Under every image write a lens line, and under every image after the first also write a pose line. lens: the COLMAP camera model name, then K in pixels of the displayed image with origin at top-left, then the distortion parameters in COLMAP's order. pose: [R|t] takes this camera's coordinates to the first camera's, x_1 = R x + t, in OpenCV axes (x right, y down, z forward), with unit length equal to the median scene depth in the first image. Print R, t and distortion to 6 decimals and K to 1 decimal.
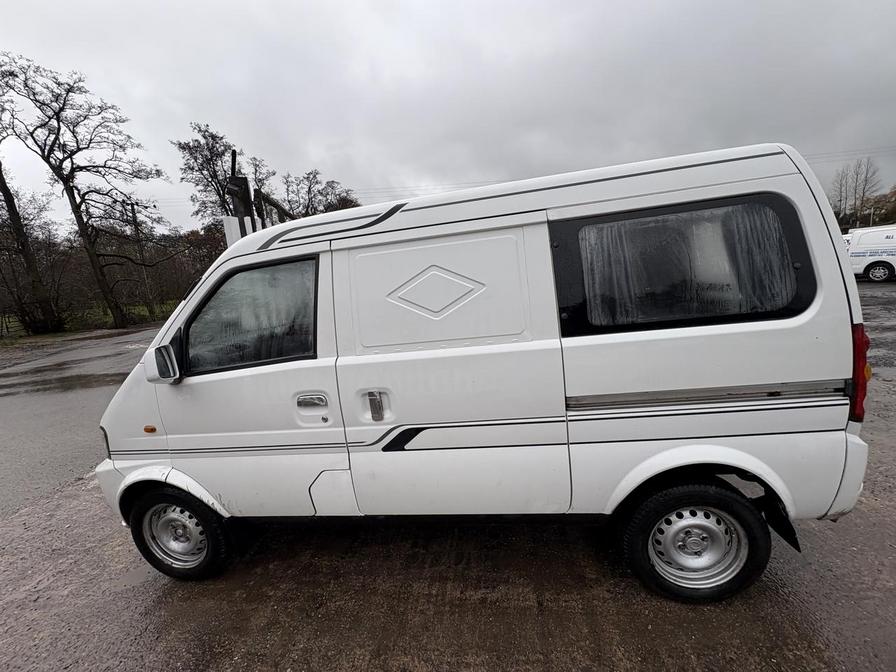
lens RADIAL K [[360.5, 0, 448.0], [0, 360.5, 336.0], [0, 0, 1]] dist [-0.001073, -0.000046]
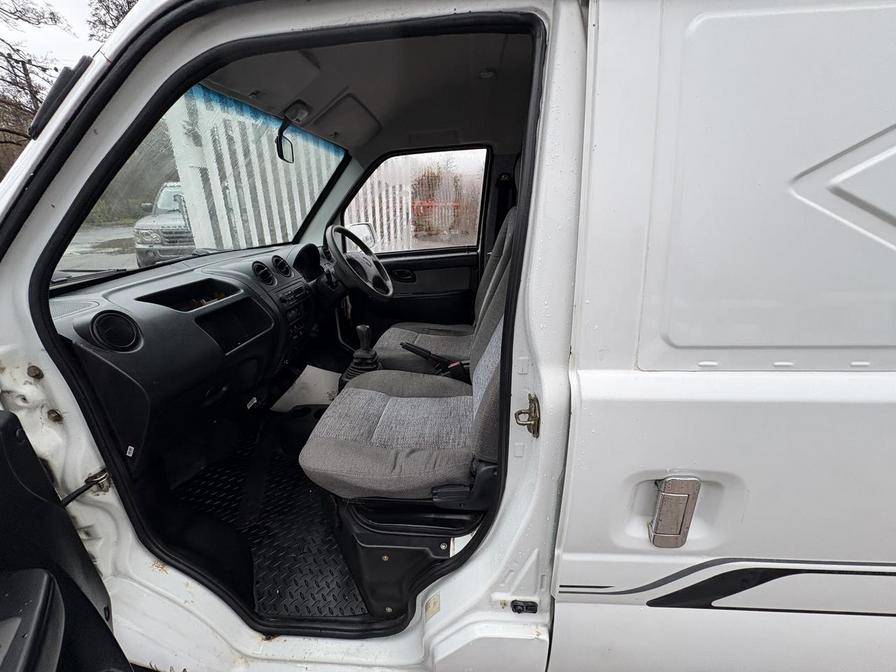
lens RADIAL K [[360.5, 0, 448.0], [0, 360.5, 336.0], [0, 0, 1]] dist [-0.001073, -0.000046]
pose [[0.993212, 0.046399, 0.106660, -0.422230], [-0.066475, 0.978911, 0.193168, -0.024731], [-0.095448, -0.198947, 0.975351, 0.653207]]
